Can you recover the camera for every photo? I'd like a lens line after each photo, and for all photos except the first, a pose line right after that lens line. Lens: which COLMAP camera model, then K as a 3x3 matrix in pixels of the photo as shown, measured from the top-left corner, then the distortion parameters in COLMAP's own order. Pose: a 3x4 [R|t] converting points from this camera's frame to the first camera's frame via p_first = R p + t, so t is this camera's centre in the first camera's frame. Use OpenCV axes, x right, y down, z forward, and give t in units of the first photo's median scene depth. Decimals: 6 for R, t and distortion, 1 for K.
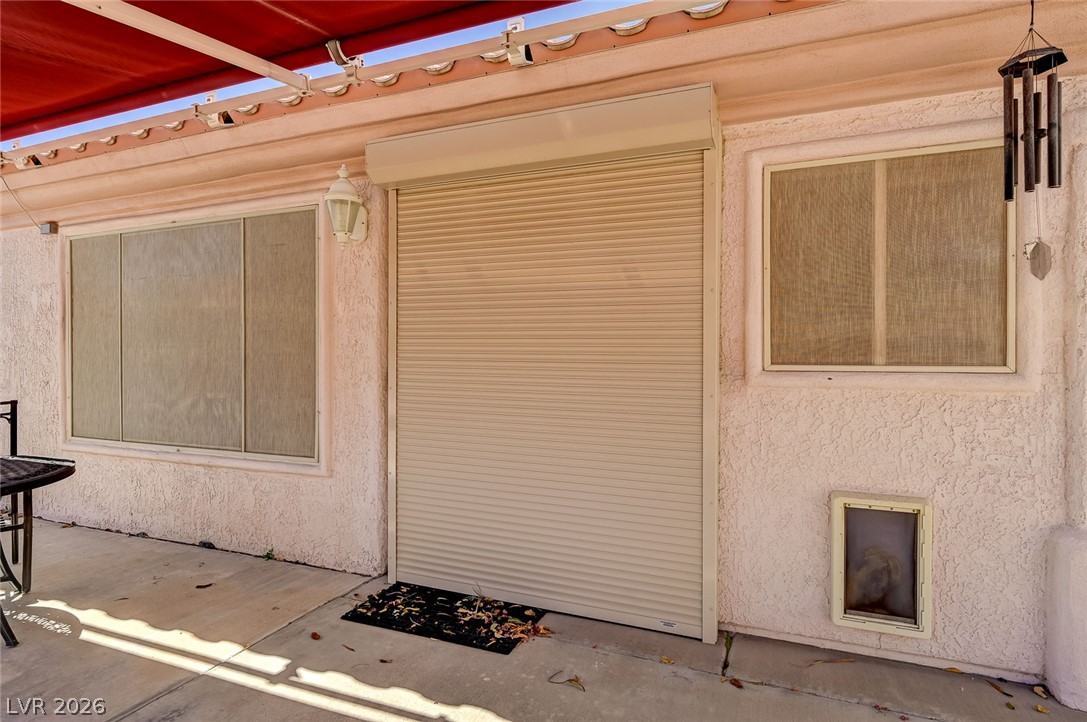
lens RADIAL K [[575.8, 0, 544.9], [0, 575.8, 358.6], [0, 0, 1]] dist [-0.000786, -0.000379]
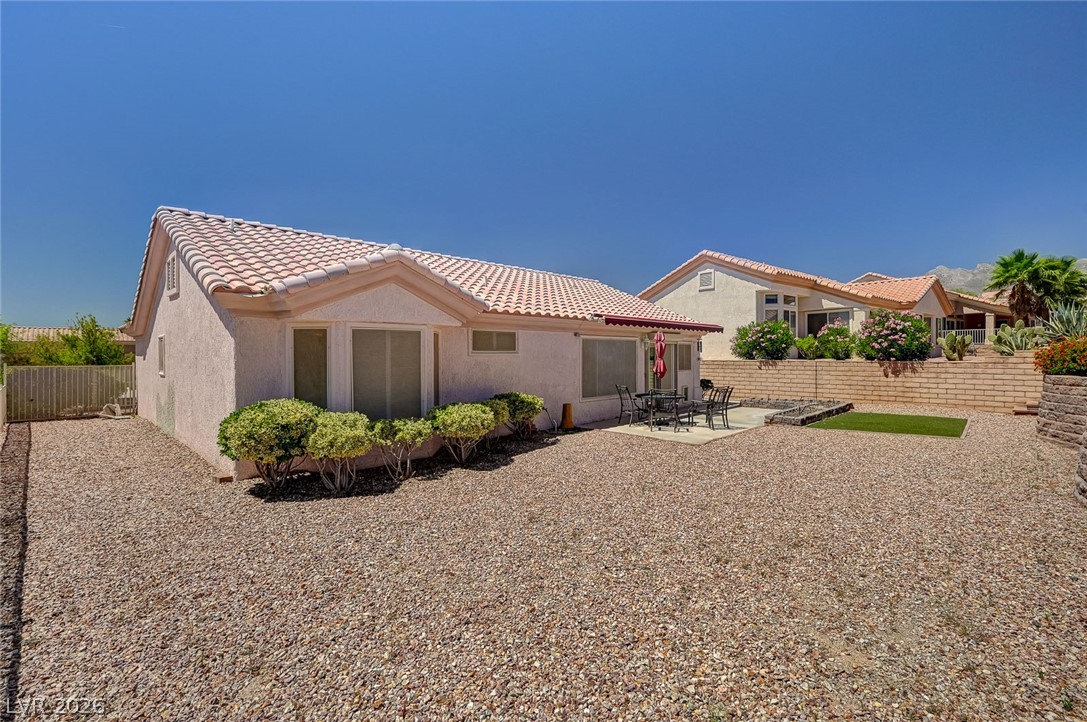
lens RADIAL K [[475.2, 0, 548.6], [0, 475.2, 359.4], [0, 0, 1]] dist [0.001350, 0.000215]
pose [[0.374896, -0.011593, 0.926994, -5.932571], [0.005929, 0.999931, 0.010107, -0.201443], [-0.927048, 0.001708, 0.374939, 0.254801]]
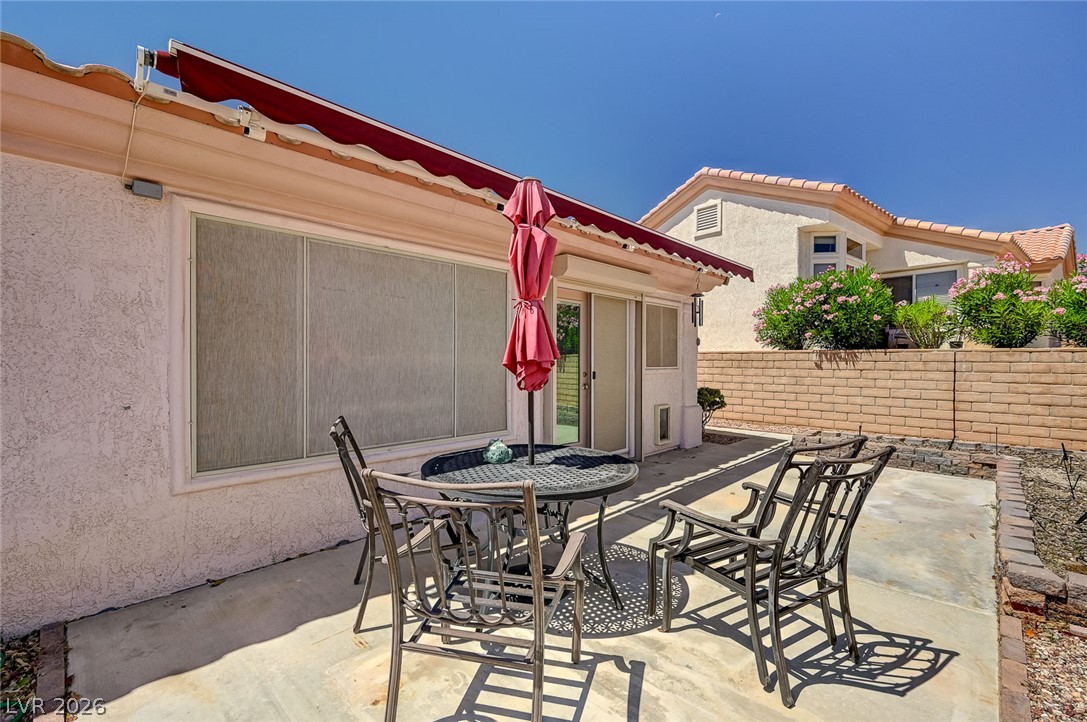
lens RADIAL K [[468.6, 0, 550.0], [0, 468.6, 363.3], [0, 0, 1]] dist [0.001032, 0.000218]
pose [[0.364700, -0.007637, 0.931094, -2.123561], [-0.001314, 0.999961, 0.008716, -0.030604], [-0.931124, -0.004402, 0.364676, 0.568046]]
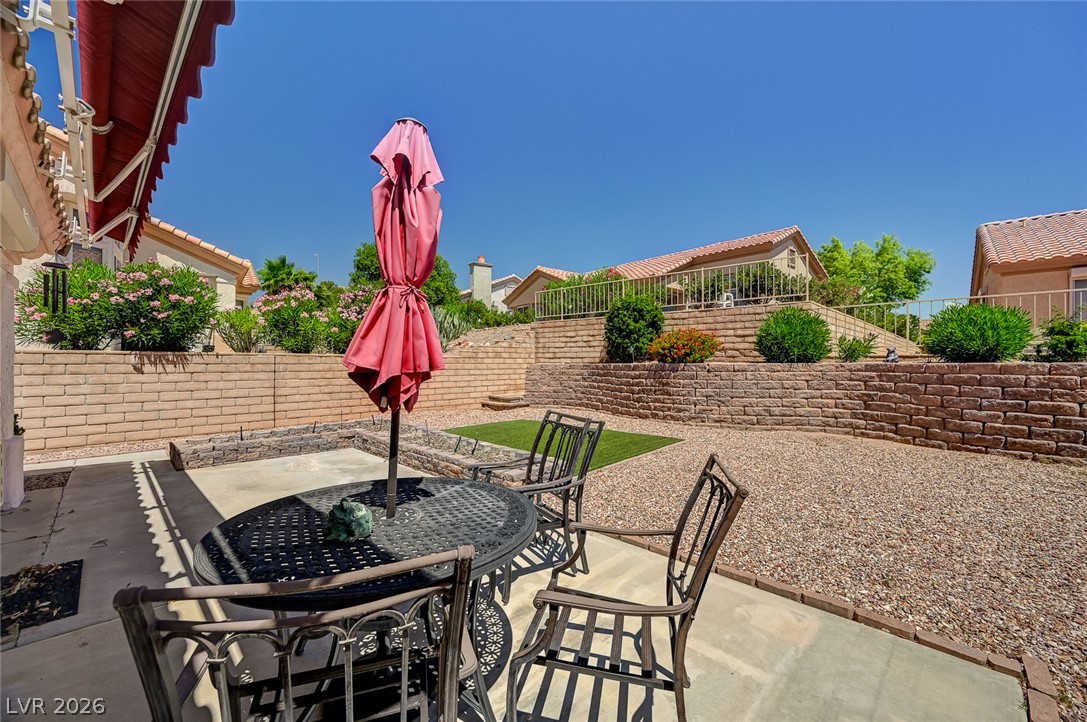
lens RADIAL K [[433.8, 0, 546.1], [0, 433.8, 359.3], [0, 0, 1]] dist [-0.001592, -0.000115]
pose [[-0.927637, -0.000660, 0.373482, -1.640292], [-0.002400, 0.999988, -0.004193, -0.044155], [-0.373475, -0.004786, -0.927628, 1.568434]]
